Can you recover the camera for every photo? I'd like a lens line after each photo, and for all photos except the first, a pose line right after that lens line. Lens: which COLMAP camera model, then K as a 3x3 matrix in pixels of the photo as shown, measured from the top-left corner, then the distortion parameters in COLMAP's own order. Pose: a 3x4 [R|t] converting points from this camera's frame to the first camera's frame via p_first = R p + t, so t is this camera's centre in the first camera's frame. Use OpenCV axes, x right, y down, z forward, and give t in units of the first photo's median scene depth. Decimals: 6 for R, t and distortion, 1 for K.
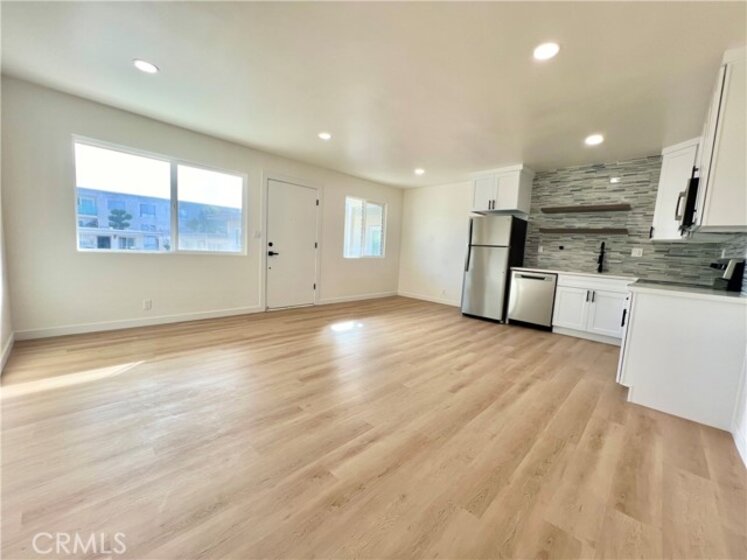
lens RADIAL K [[298.3, 0, 376.3], [0, 298.3, 280.8], [0, 0, 1]] dist [-0.001123, 0.000444]
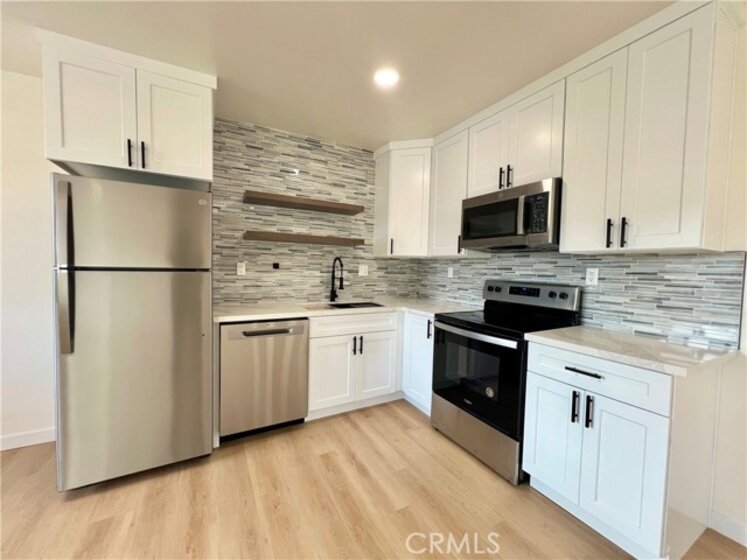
lens RADIAL K [[298.3, 0, 372.4], [0, 298.3, 279.9], [0, 0, 1]] dist [-0.001123, 0.000444]
pose [[0.298866, -0.085450, 0.950462, 0.136915], [0.099914, 0.993311, 0.057885, -0.112721], [-0.949050, 0.077664, 0.305405, 0.737673]]
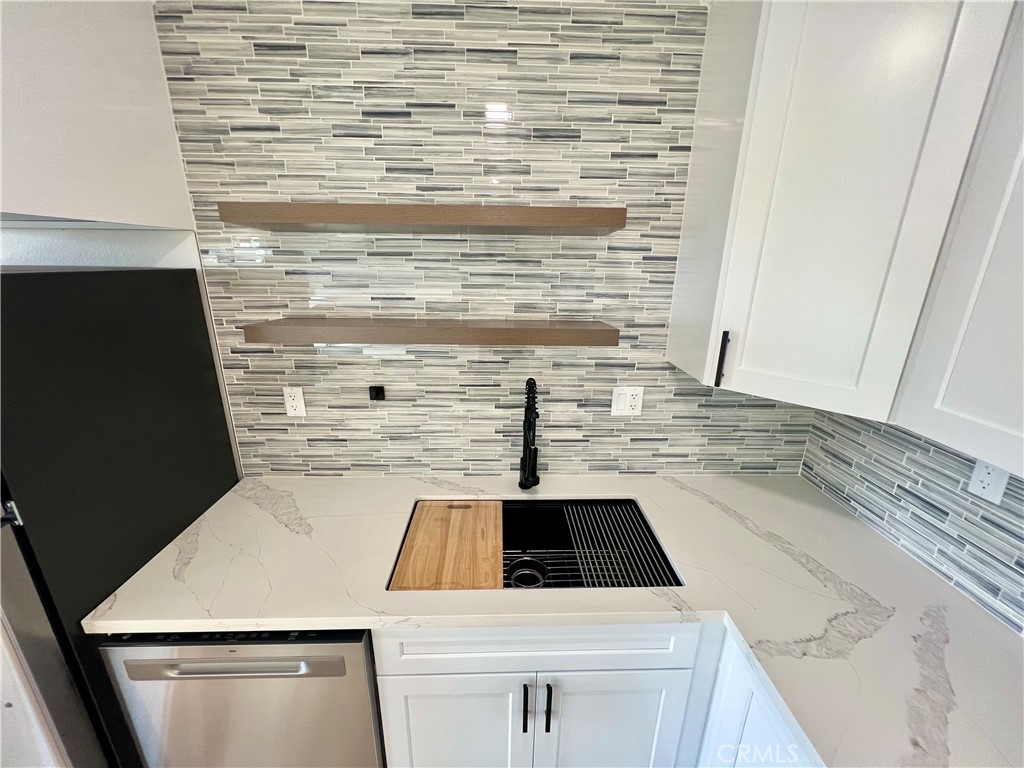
lens RADIAL K [[409.0, 0, 510.7], [0, 409.0, 385.5], [0, 0, 1]] dist [-0.001123, 0.000444]
pose [[0.709784, -0.248222, 0.659236, 0.559281], [0.105271, 0.962726, 0.249153, -0.209567], [-0.696509, -0.107446, 0.709458, 0.810541]]
